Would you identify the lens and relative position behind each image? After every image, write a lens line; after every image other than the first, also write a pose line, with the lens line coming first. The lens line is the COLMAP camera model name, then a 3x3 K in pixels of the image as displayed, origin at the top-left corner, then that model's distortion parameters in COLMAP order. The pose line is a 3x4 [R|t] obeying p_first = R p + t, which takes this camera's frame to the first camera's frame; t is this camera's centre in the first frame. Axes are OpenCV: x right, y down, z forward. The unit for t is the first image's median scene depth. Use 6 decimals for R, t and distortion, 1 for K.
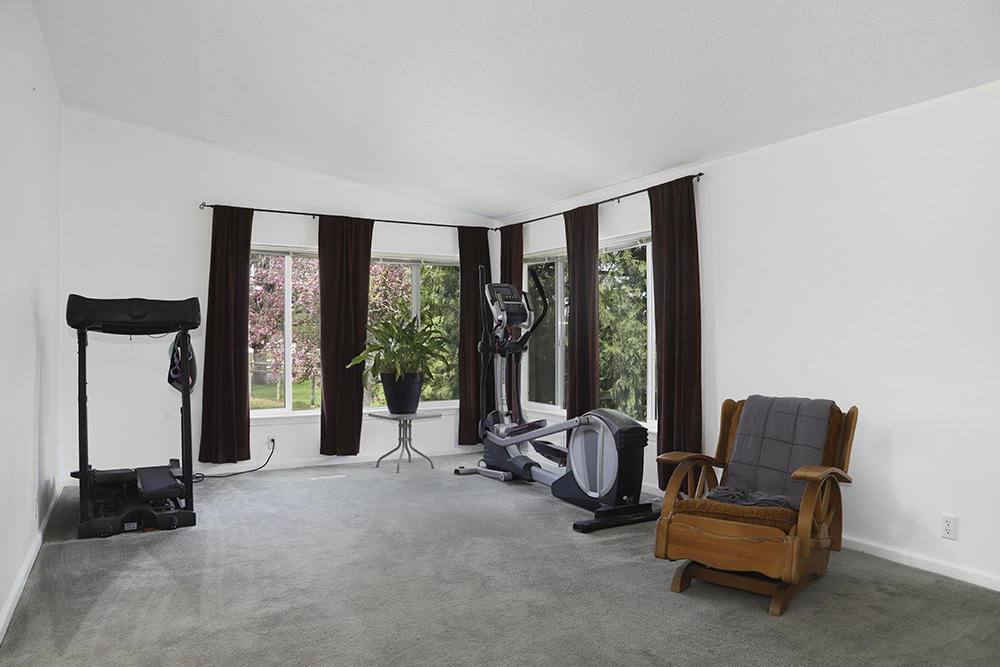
lens RADIAL K [[711.8, 0, 498.9], [0, 711.8, 350.1], [0, 0, 1]] dist [-0.113618, 0.105501]
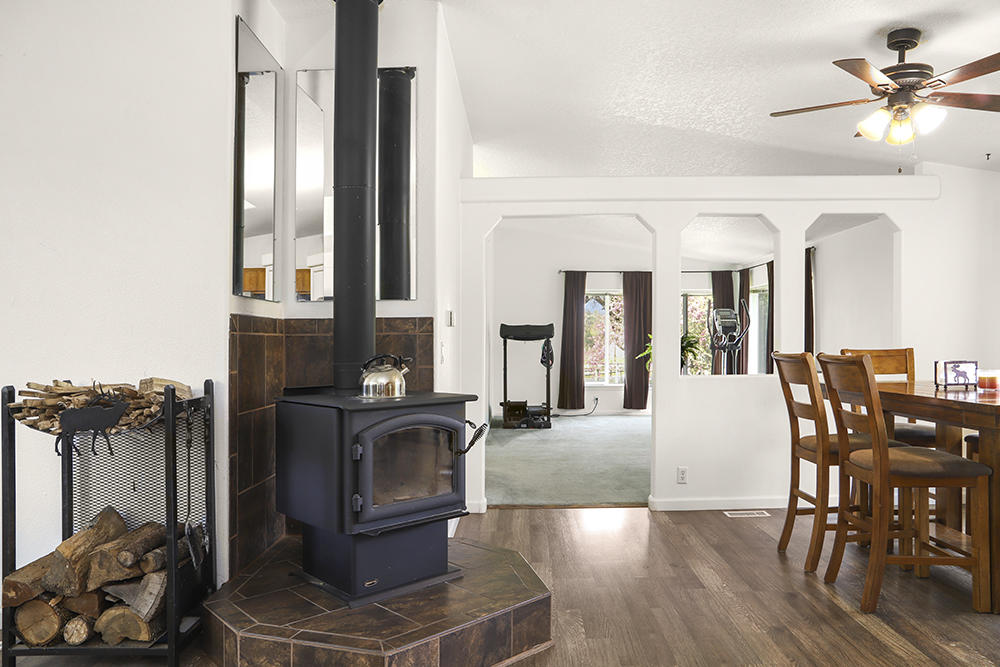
lens RADIAL K [[678.1, 0, 500.0], [0, 678.1, 333.5], [0, 0, 1]] dist [-0.114480, 0.087598]
pose [[0.864464, -0.011831, -0.502556, 0.438065], [-0.004549, 0.999498, -0.031354, 0.021036], [0.502674, 0.029391, 0.863976, -0.813428]]
